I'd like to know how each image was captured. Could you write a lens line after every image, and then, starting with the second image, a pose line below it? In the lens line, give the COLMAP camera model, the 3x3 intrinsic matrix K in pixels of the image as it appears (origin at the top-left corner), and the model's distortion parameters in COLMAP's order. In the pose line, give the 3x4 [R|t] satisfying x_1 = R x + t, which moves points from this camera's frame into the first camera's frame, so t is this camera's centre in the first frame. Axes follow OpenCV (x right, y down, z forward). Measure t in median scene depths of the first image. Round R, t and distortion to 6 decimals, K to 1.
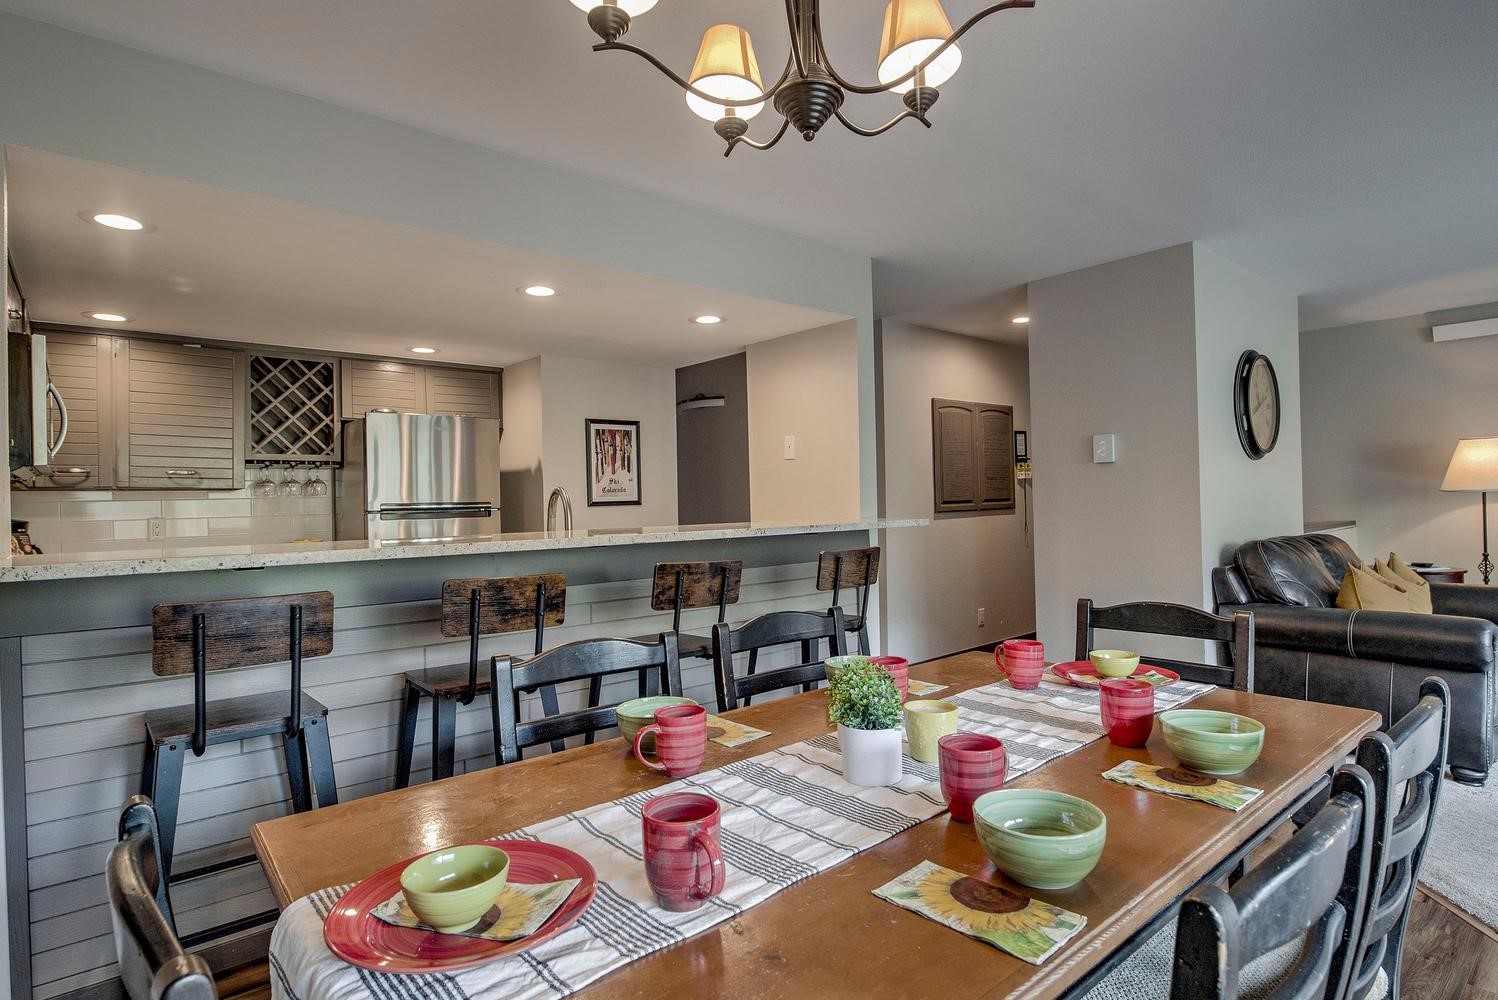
lens RADIAL K [[771.4, 0, 744.9], [0, 771.4, 499.1], [0, 0, 1]] dist [-0.001720, -0.000160]
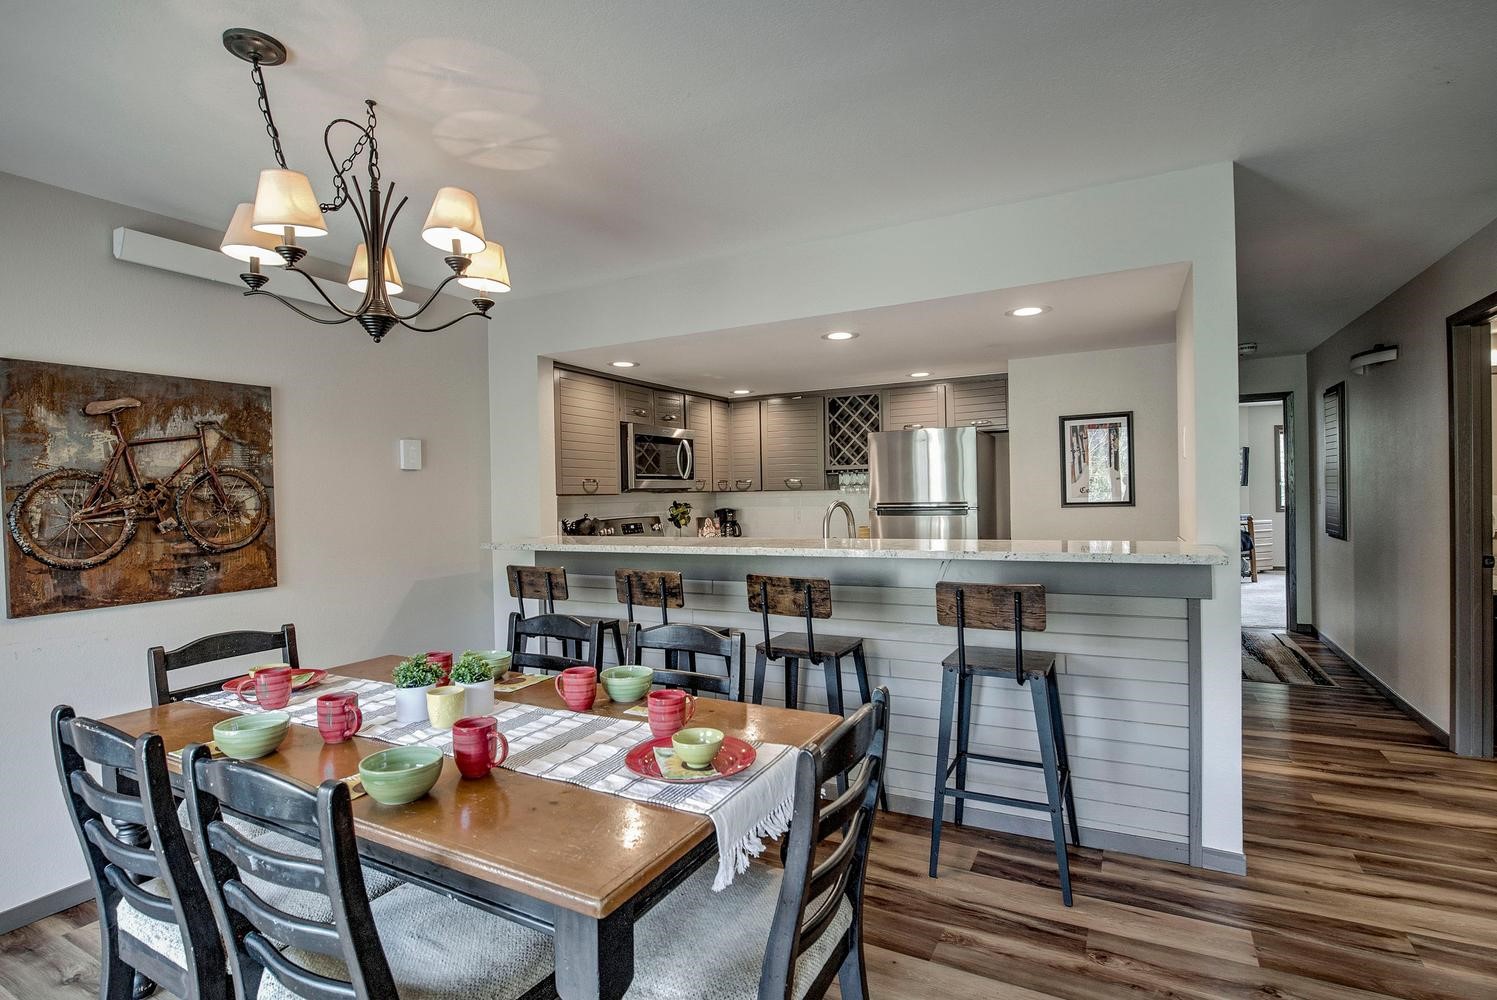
lens RADIAL K [[728.9, 0, 745.6], [0, 728.9, 500.6], [0, 0, 1]] dist [-0.002574, -0.000311]
pose [[0.377996, 0.023835, -0.925500, 0.538769], [0.018181, 0.999285, 0.033161, -0.039695], [0.925629, -0.029361, 0.377292, 0.317052]]
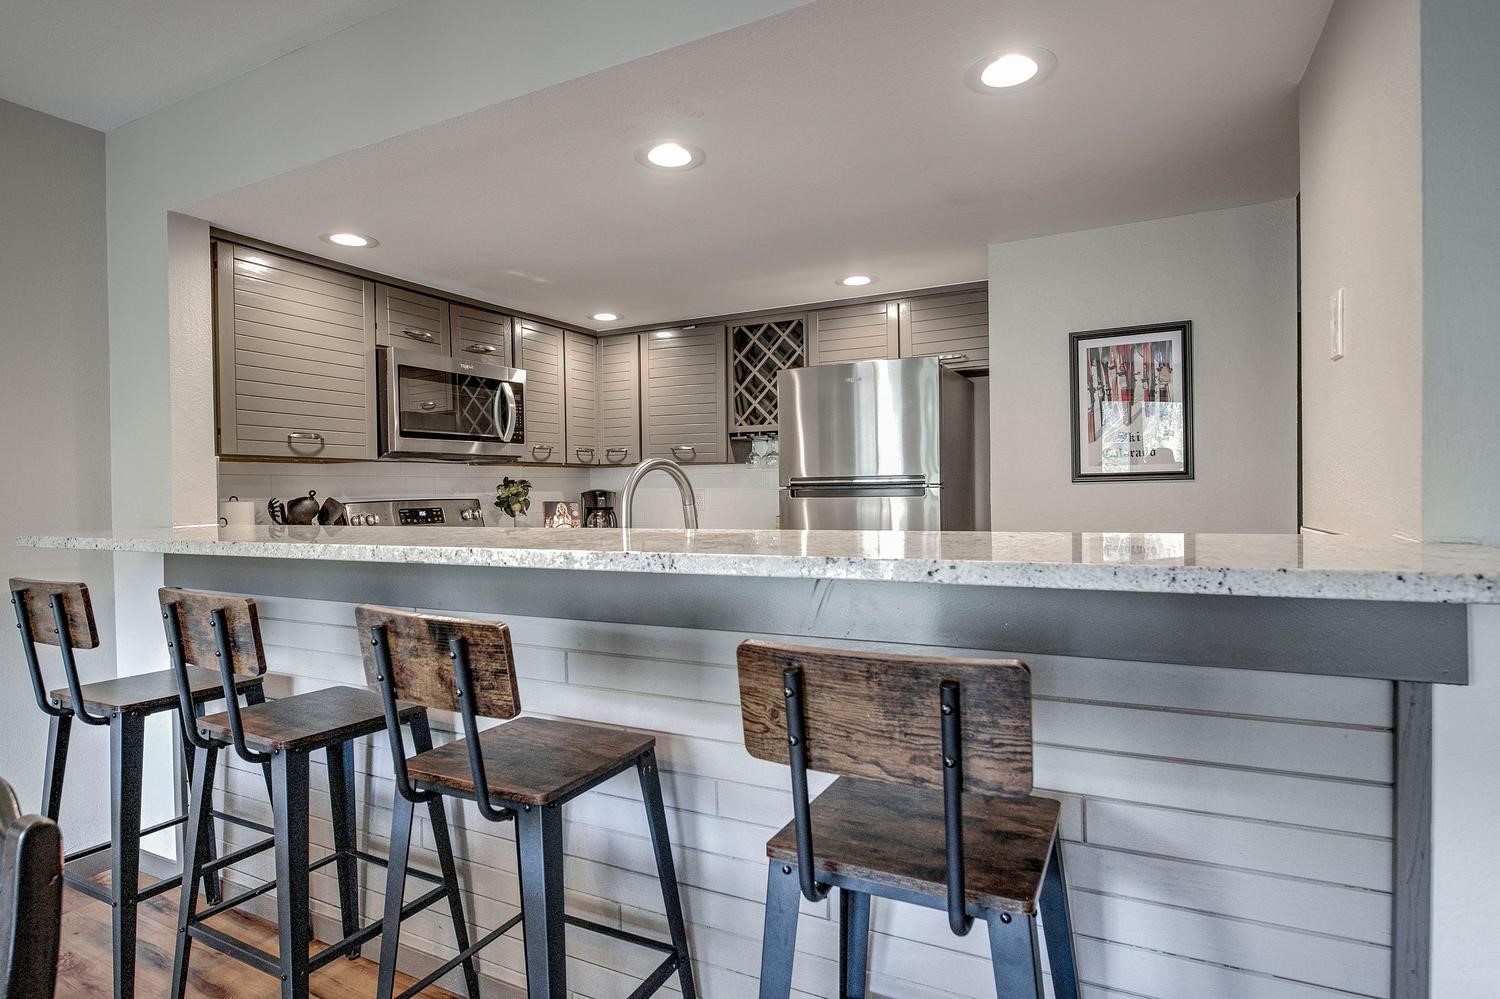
lens RADIAL K [[780.5, 0, 746.6], [0, 780.5, 500.3], [0, 0, 1]] dist [-0.004094, -0.000460]
pose [[0.394098, 0.031383, -0.918533, 0.273219], [0.012980, 0.999127, 0.039706, -0.003655], [0.918977, -0.027570, 0.393346, 0.584497]]
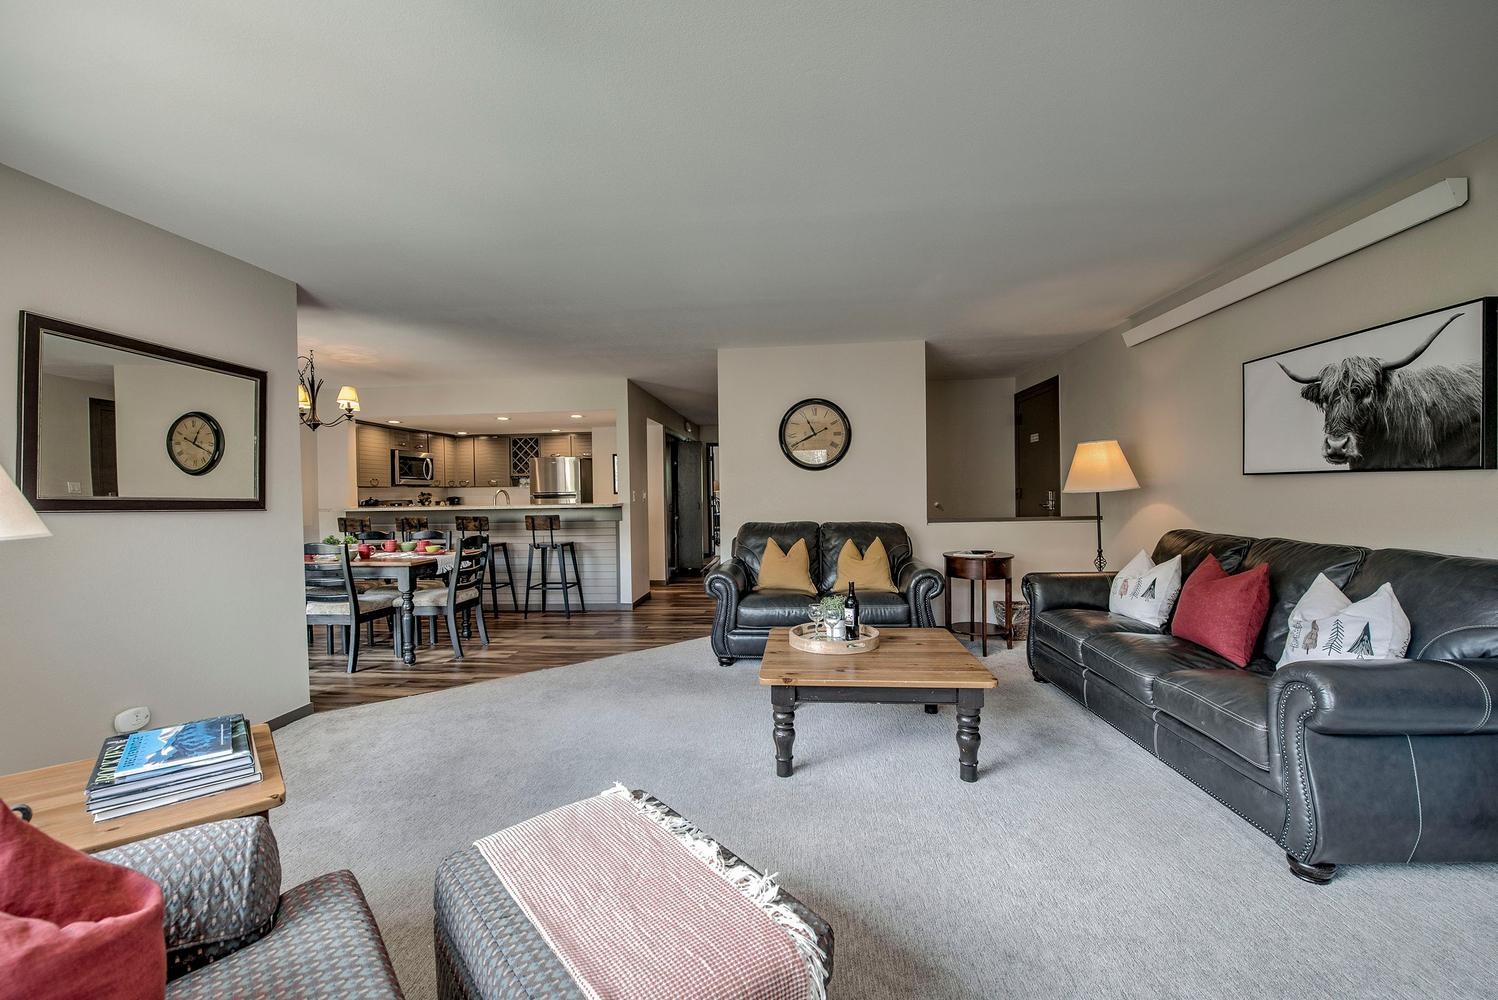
lens RADIAL K [[605.1, 0, 744.3], [0, 605.1, 502.3], [0, 0, 1]] dist [-0.019576, -0.001129]
pose [[0.710100, 0.023794, -0.703699, 1.387300], [0.004740, 0.999245, 0.038570, -0.034669], [0.704085, -0.030724, 0.709450, 0.046859]]
